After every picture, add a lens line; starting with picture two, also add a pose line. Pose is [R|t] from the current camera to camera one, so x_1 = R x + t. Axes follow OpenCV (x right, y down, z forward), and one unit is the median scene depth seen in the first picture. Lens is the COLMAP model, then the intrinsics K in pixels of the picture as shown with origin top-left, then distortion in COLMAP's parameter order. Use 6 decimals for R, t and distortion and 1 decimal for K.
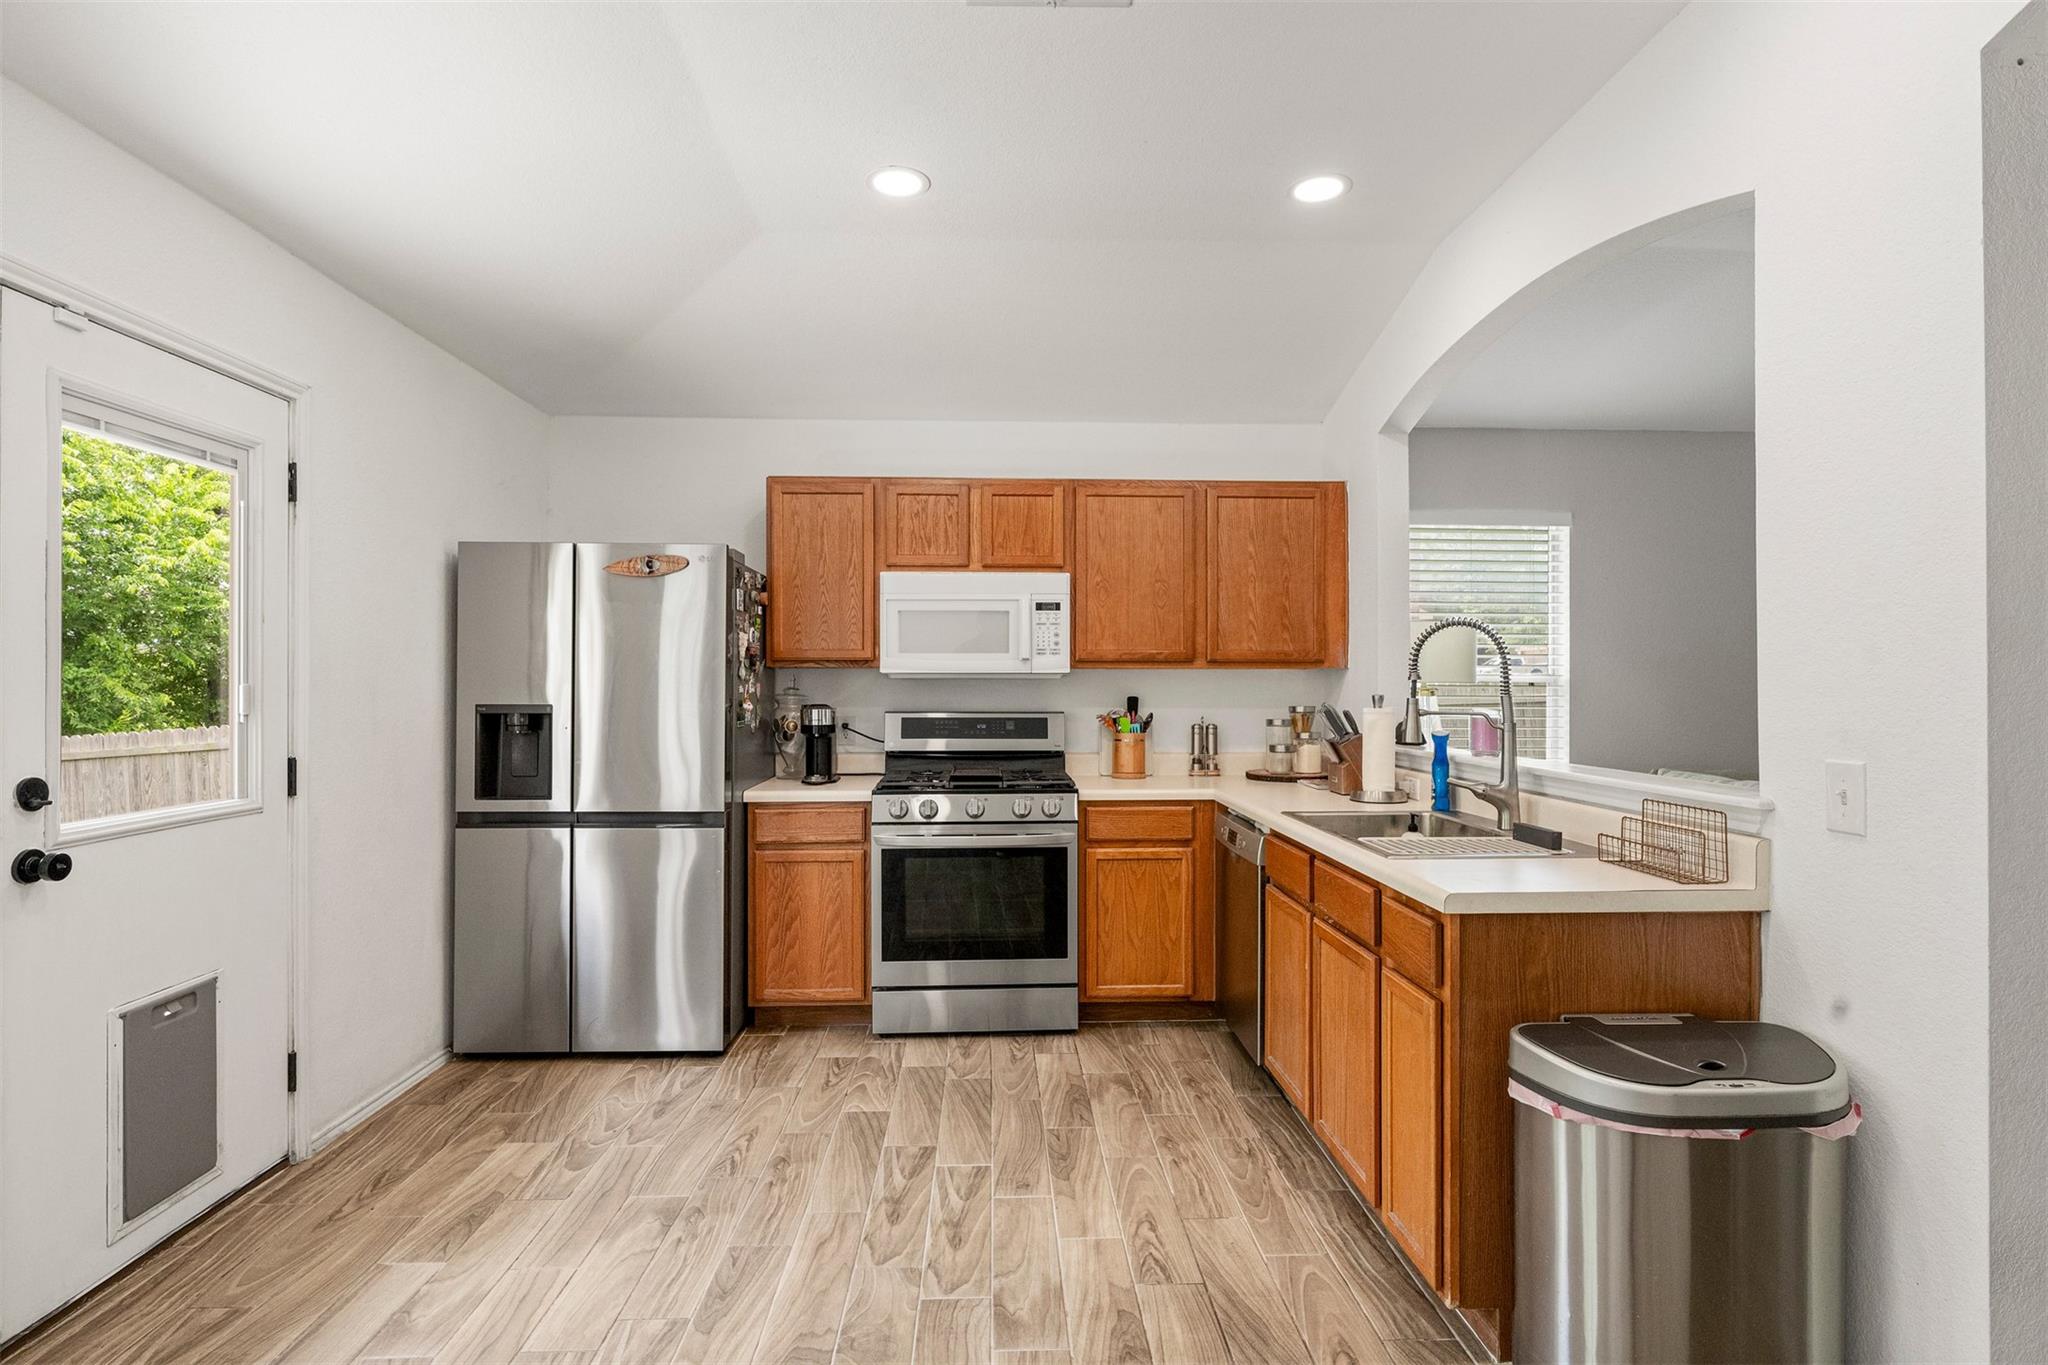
lens RADIAL K [[1018.8, 0, 1030.7], [0, 1018.8, 687.7], [0, 0, 1]] dist [-0.003361, 0.003974]
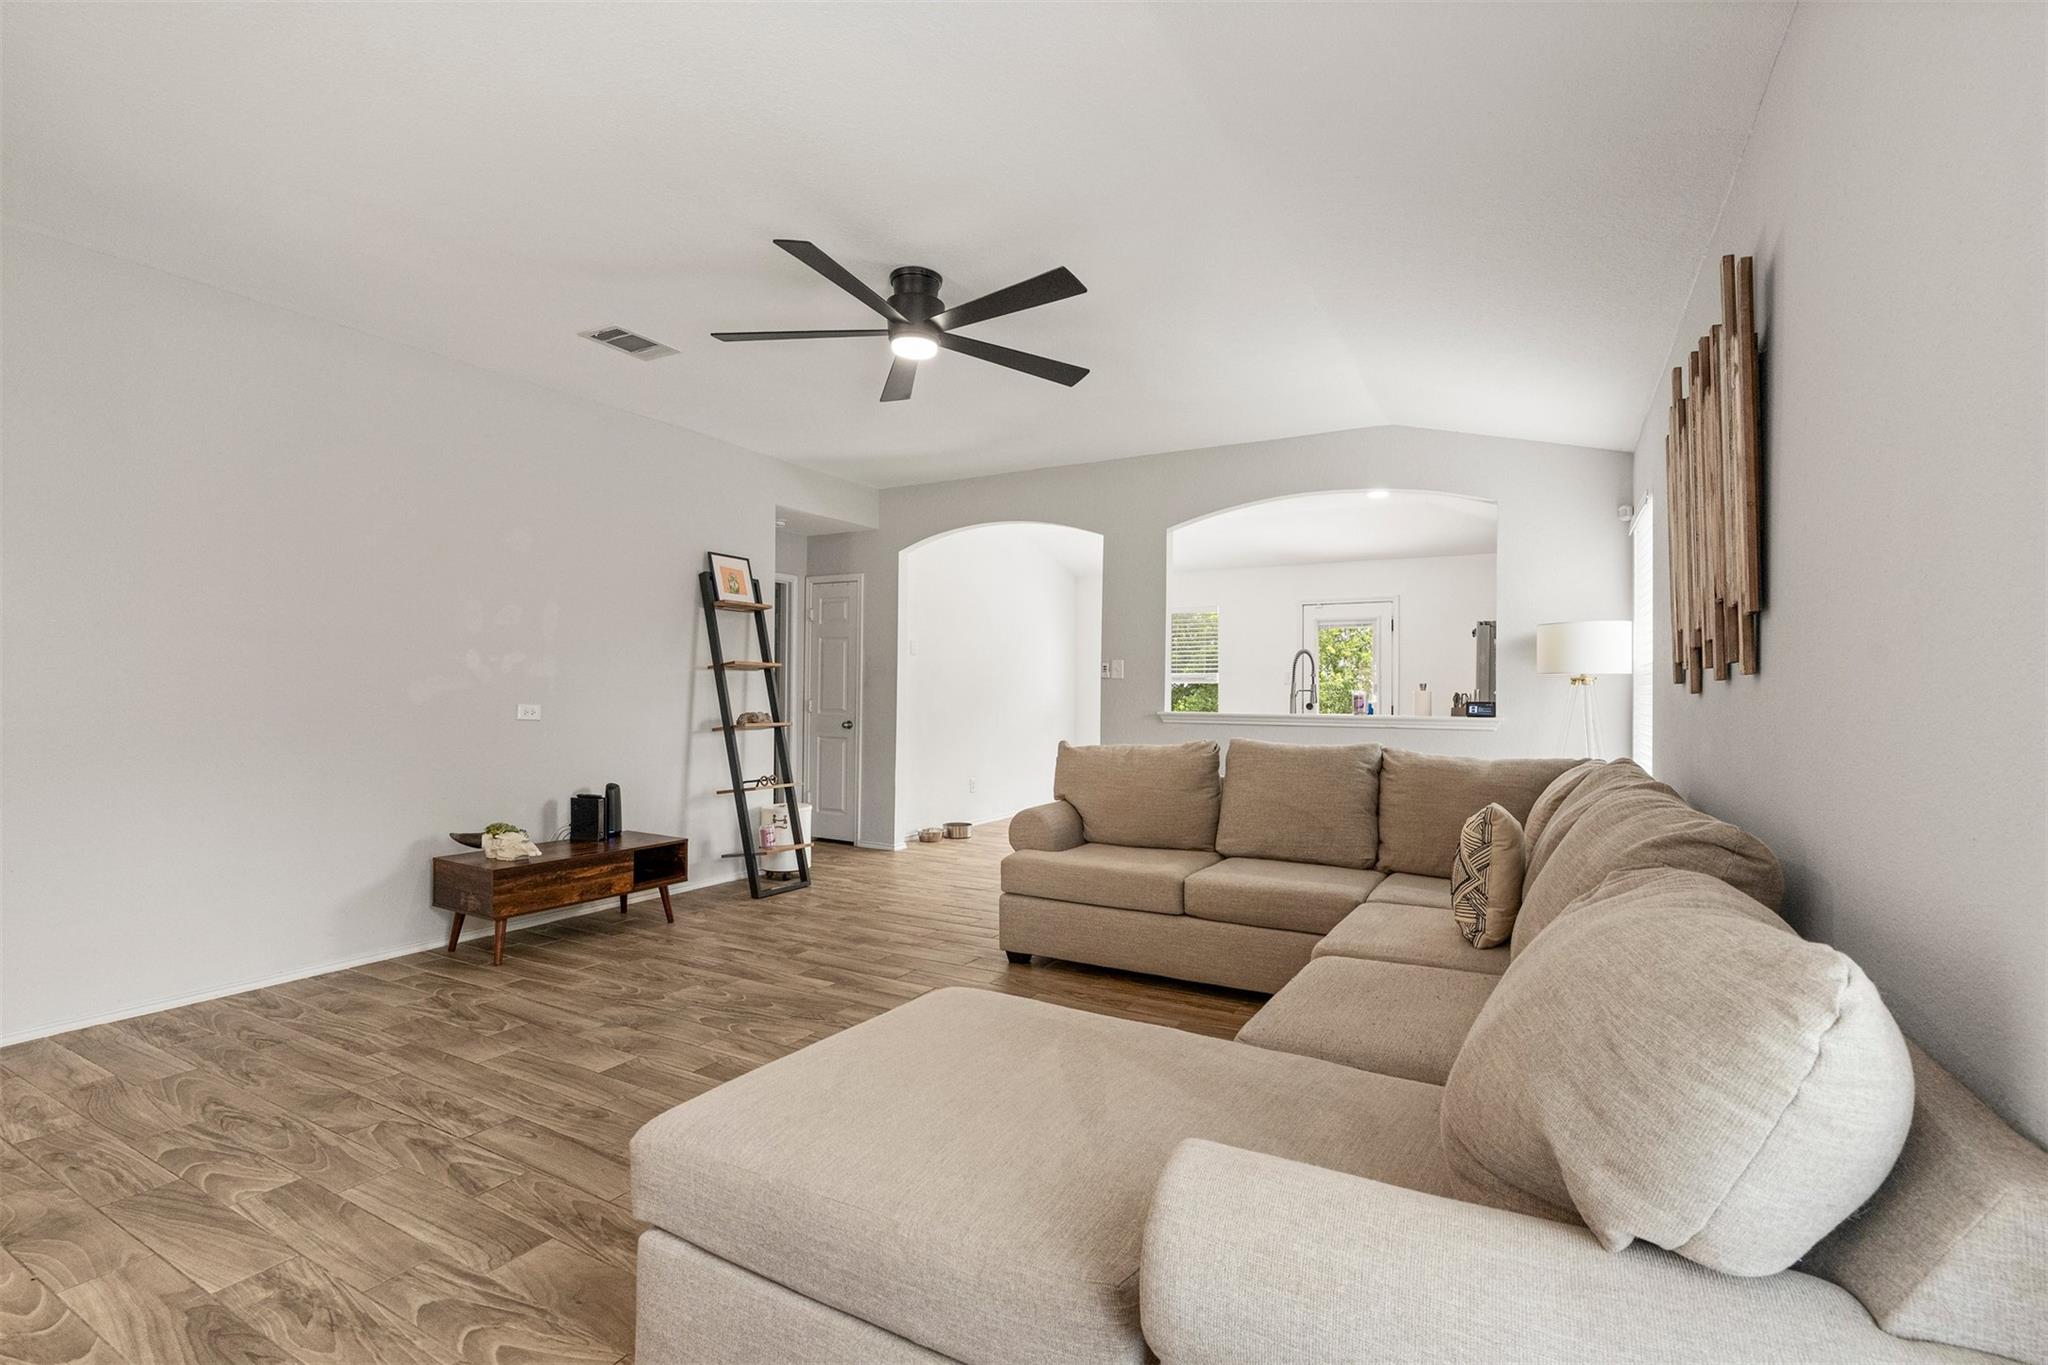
lens RADIAL K [[925.0, 0, 1021.9], [0, 925.0, 682.6], [0, 0, 1]] dist [-0.002651, 0.002193]
pose [[-0.533115, -0.012585, -0.845949, 1.983394], [-0.008720, 0.999918, -0.009380, 0.025839], [0.845998, 0.002376, -0.533181, 1.224744]]
